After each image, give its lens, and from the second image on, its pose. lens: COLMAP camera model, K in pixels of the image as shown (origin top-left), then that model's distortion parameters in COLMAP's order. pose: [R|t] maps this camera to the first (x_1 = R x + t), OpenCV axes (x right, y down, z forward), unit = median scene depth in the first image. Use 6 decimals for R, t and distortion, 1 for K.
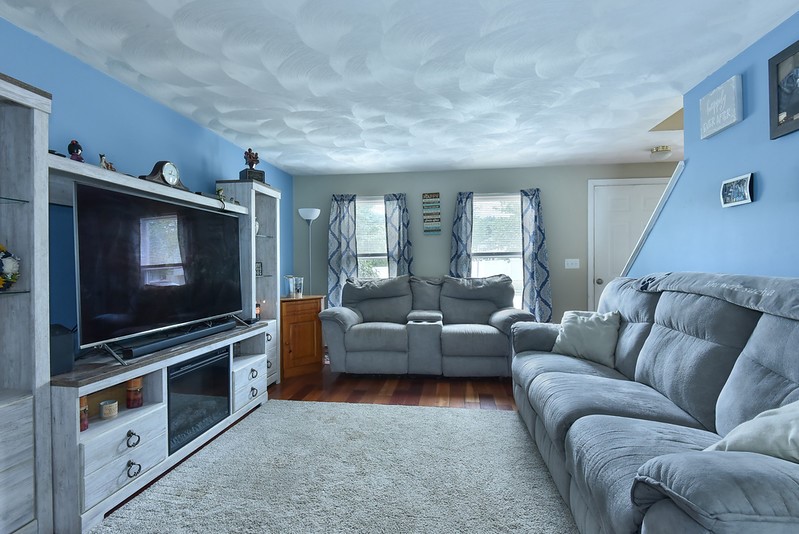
lens RADIAL K [[392.6, 0, 400.3], [0, 392.6, 272.1], [0, 0, 1]] dist [0.005497, -0.000872]
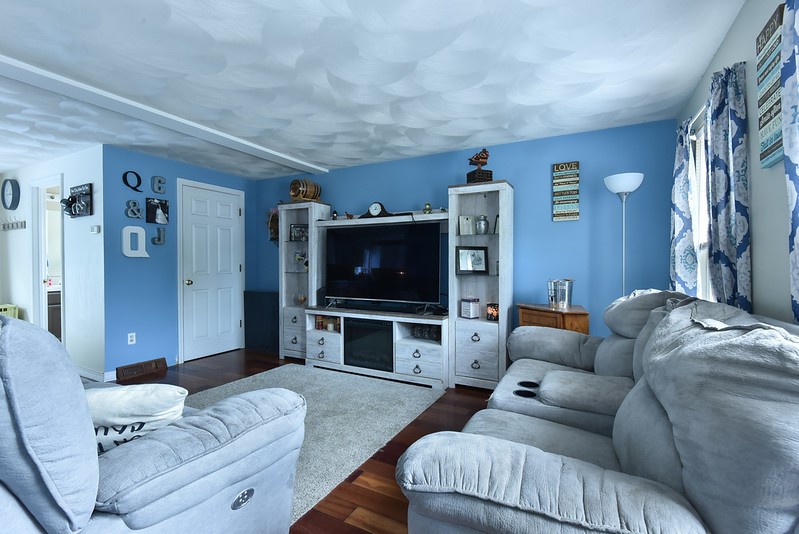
lens RADIAL K [[370.1, 0, 399.1], [0, 370.1, 262.1], [0, 0, 1]] dist [0.000480, 0.000644]
pose [[-0.361344, -0.003517, -0.932426, 0.863440], [-0.017136, 0.999849, 0.002870, -0.029099], [0.932275, 0.017015, -0.361349, 1.677746]]
